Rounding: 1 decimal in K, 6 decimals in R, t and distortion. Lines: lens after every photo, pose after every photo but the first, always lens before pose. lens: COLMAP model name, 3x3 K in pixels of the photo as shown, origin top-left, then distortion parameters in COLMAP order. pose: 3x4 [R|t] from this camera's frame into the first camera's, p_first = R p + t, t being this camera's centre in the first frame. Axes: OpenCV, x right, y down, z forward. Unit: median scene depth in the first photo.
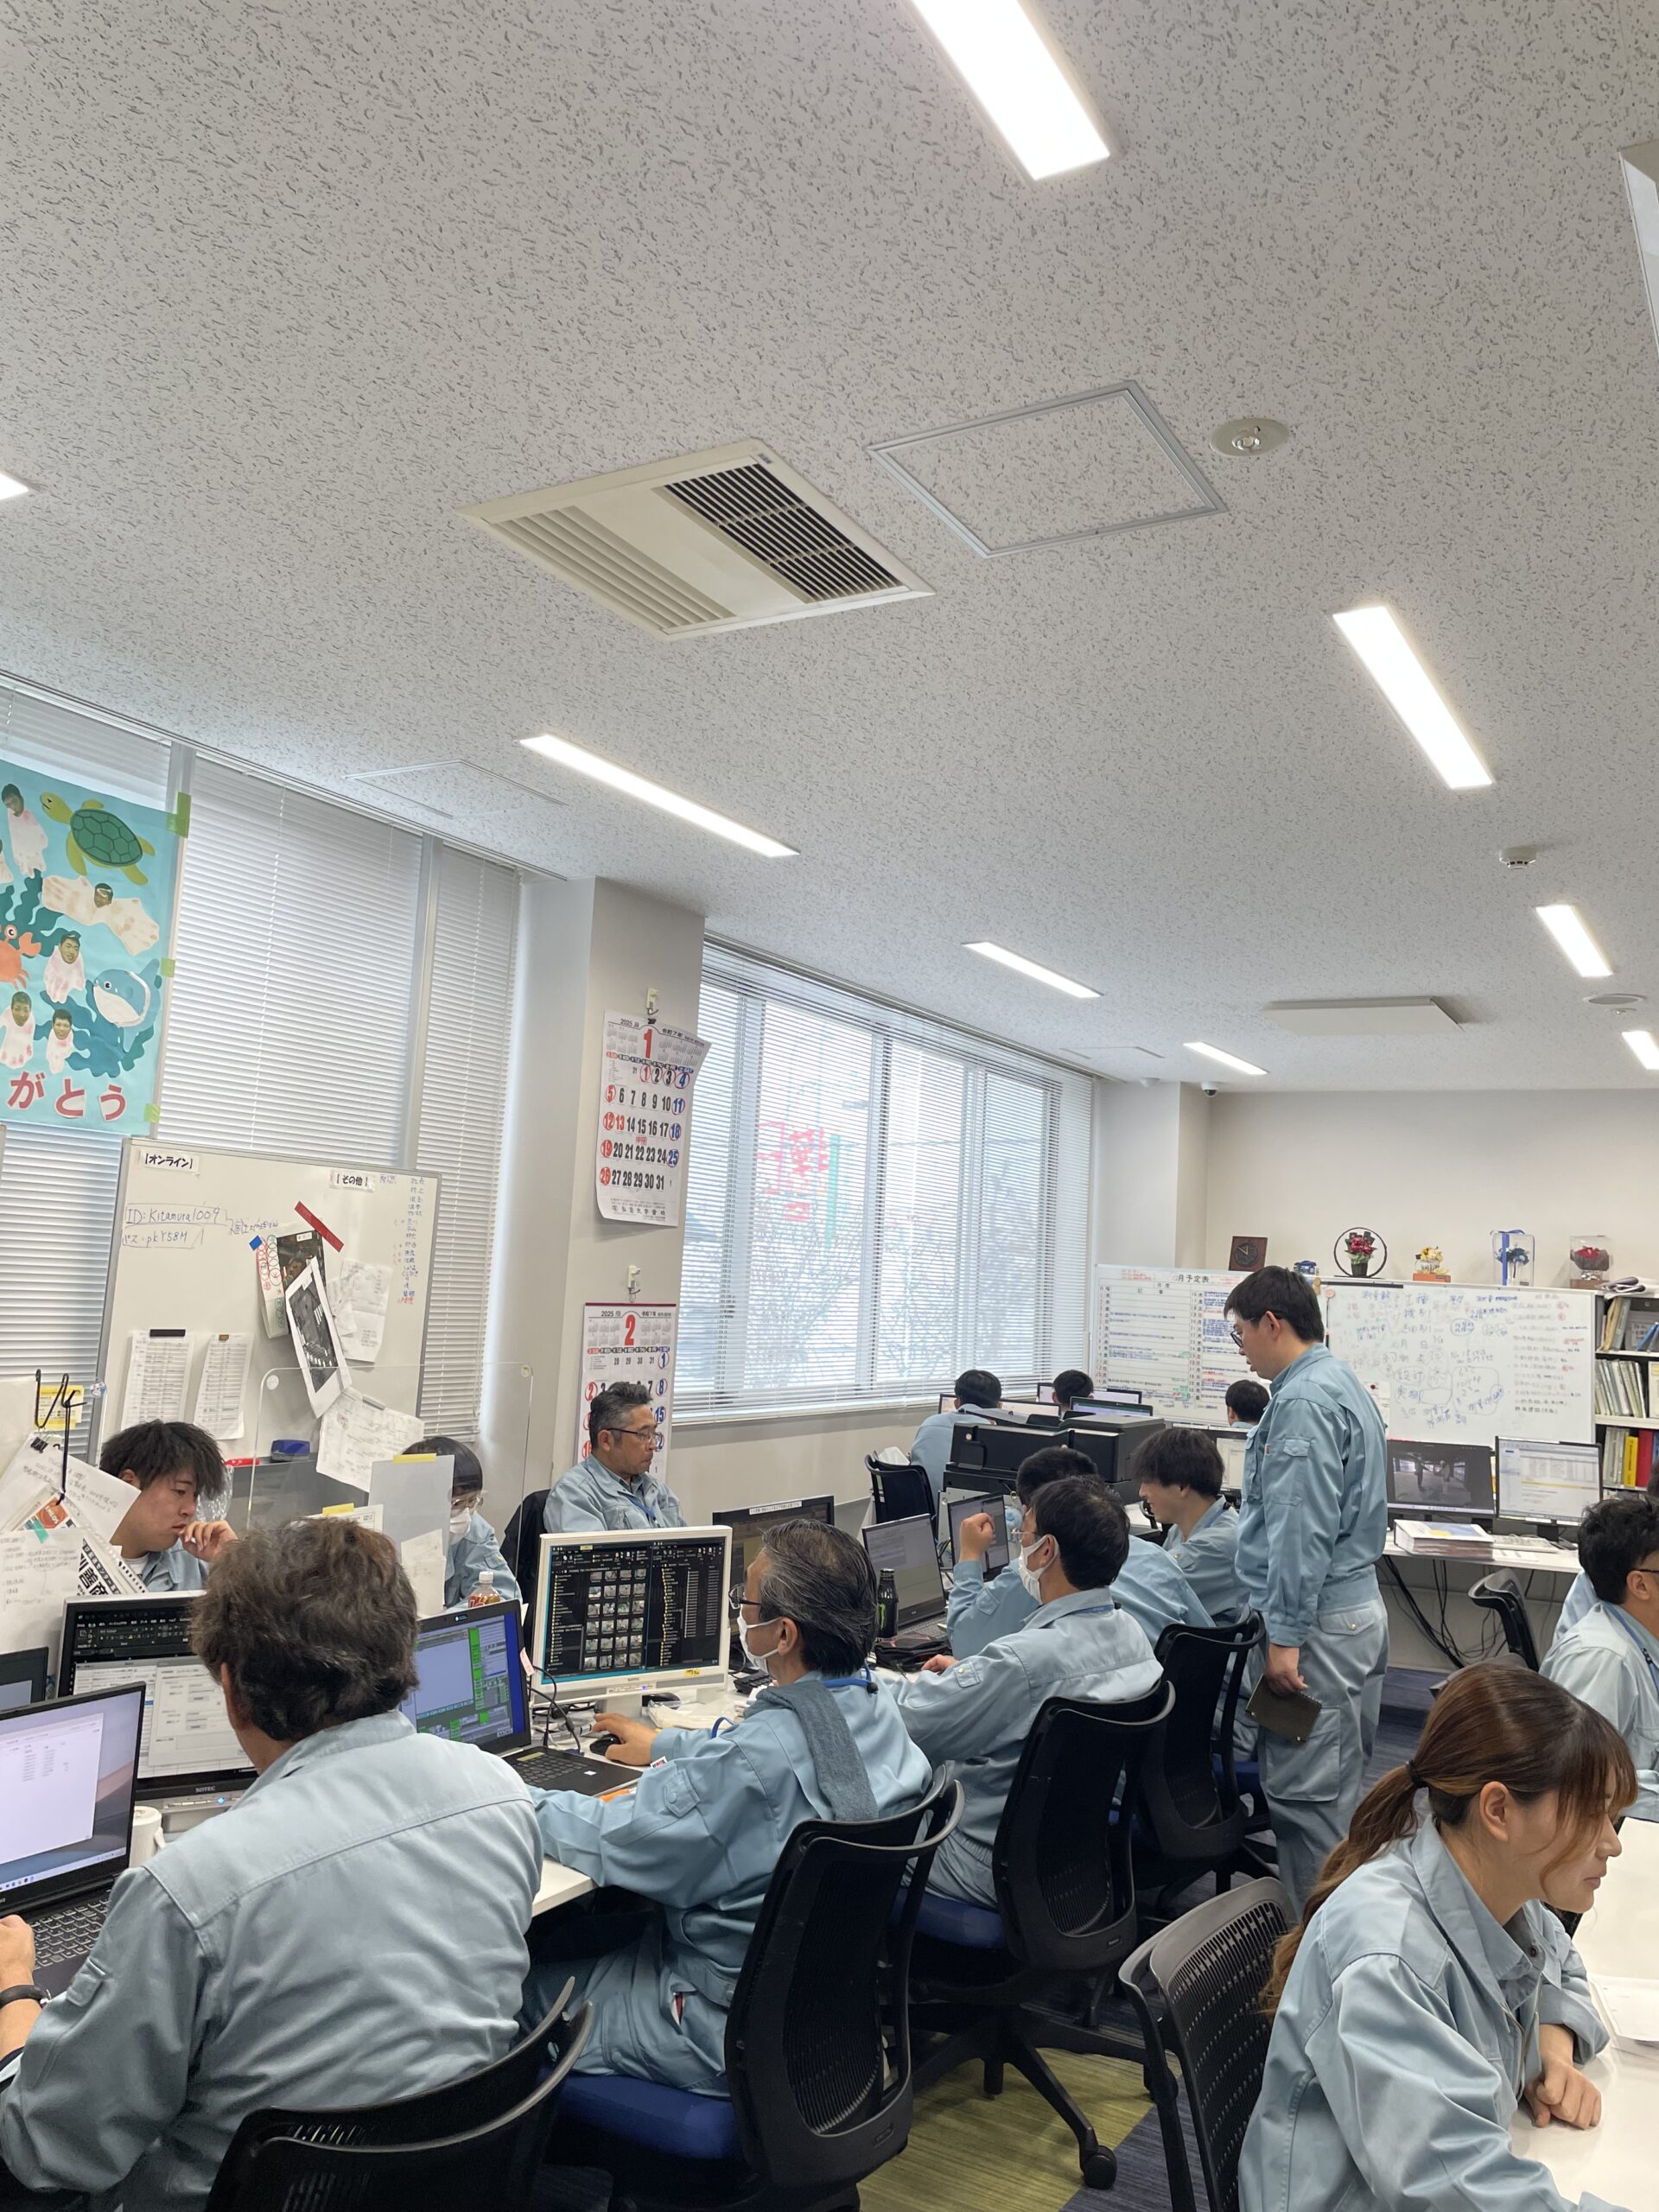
lens RADIAL K [[1678.8, 0, 828.7], [0, 1678.8, 1106.5], [0, 0, 1]] dist [0.063567, 0.000720]
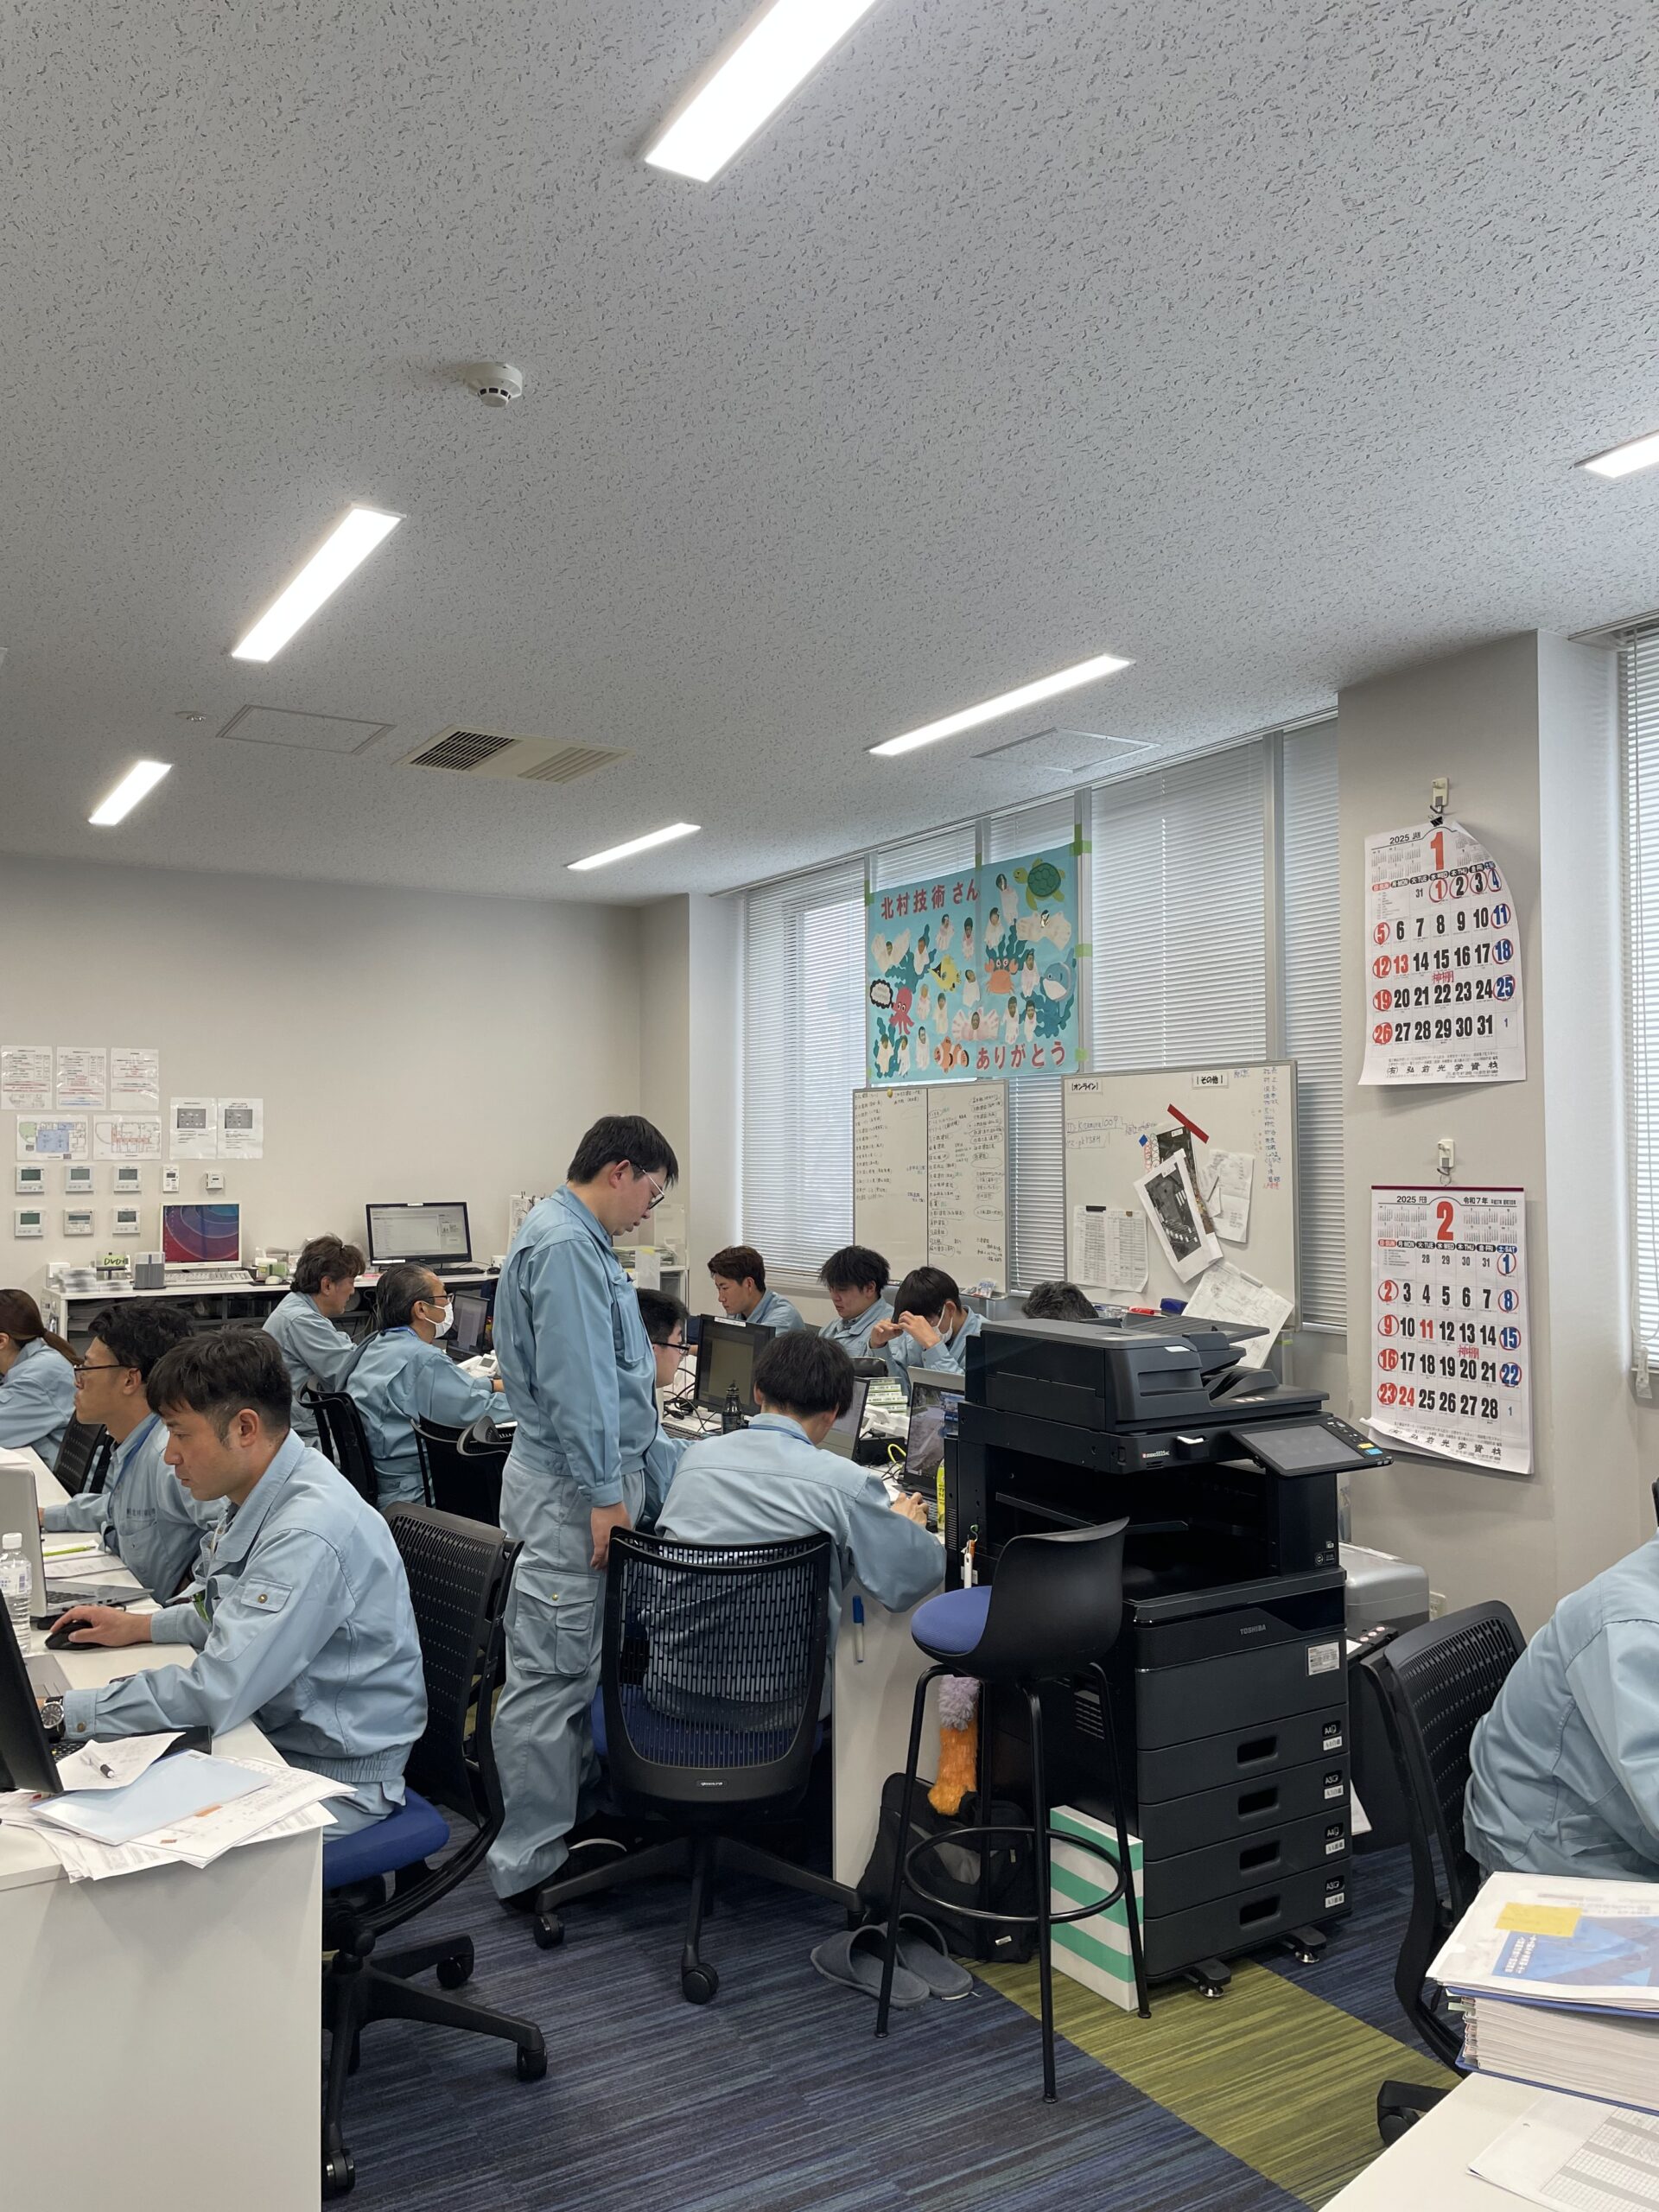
lens RADIAL K [[1678.8, 0, 828.5], [0, 1678.8, 1107.6], [0, 0, 1]] dist [0.063567, 0.000720]
pose [[-0.487446, -0.069173, -0.870409, 0.802586], [0.074365, 0.989946, -0.120318, 0.174523], [0.869981, -0.123376, -0.477401, 1.282174]]
